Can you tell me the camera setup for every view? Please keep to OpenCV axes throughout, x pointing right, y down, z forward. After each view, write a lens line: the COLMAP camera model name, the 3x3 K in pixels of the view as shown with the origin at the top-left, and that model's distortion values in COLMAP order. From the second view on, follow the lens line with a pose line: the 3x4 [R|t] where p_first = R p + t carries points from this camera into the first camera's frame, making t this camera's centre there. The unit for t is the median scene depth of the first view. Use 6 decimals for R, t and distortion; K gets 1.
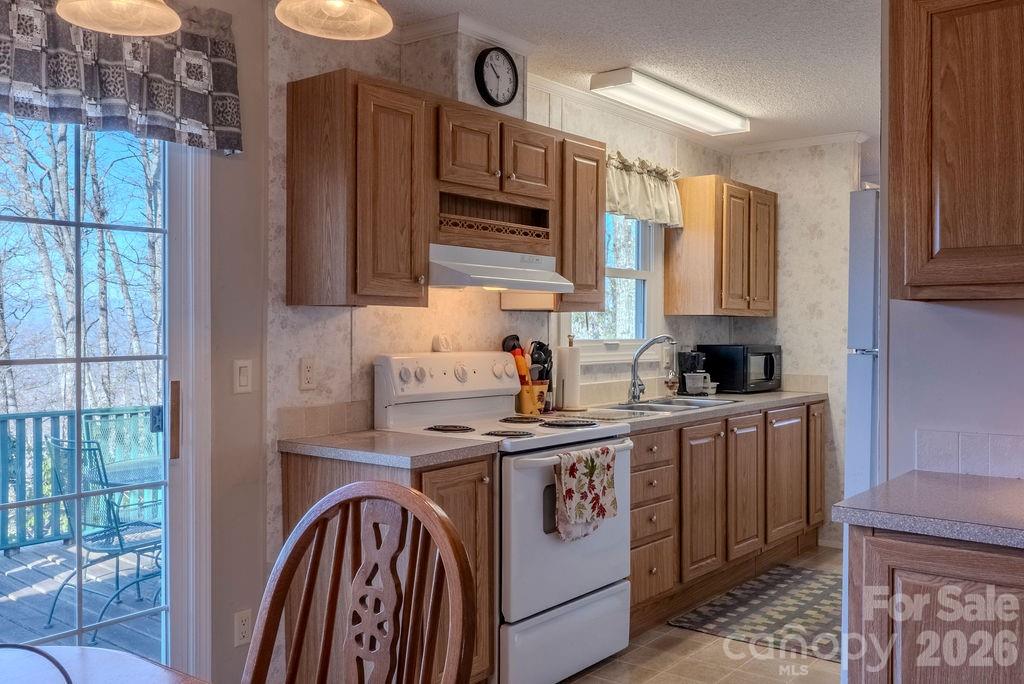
lens RADIAL K [[905.6, 0, 512.4], [0, 905.6, 329.8], [0, 0, 1]] dist [0.002941, -0.003122]
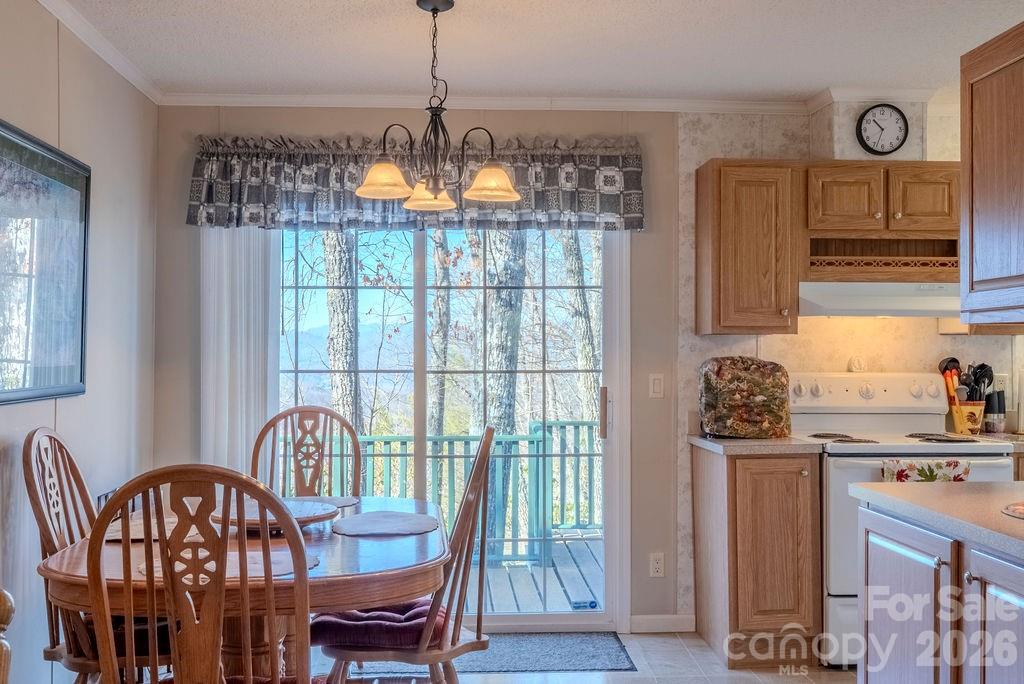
lens RADIAL K [[1029.9, 0, 512.0], [0, 1029.9, 342.0], [0, 0, 1]] dist [-0.004027, -0.006445]
pose [[0.675587, -0.010689, -0.737203, 0.663974], [-0.000338, 0.999890, -0.014808, 0.006515], [0.737280, 0.010253, 0.675510, -0.224970]]
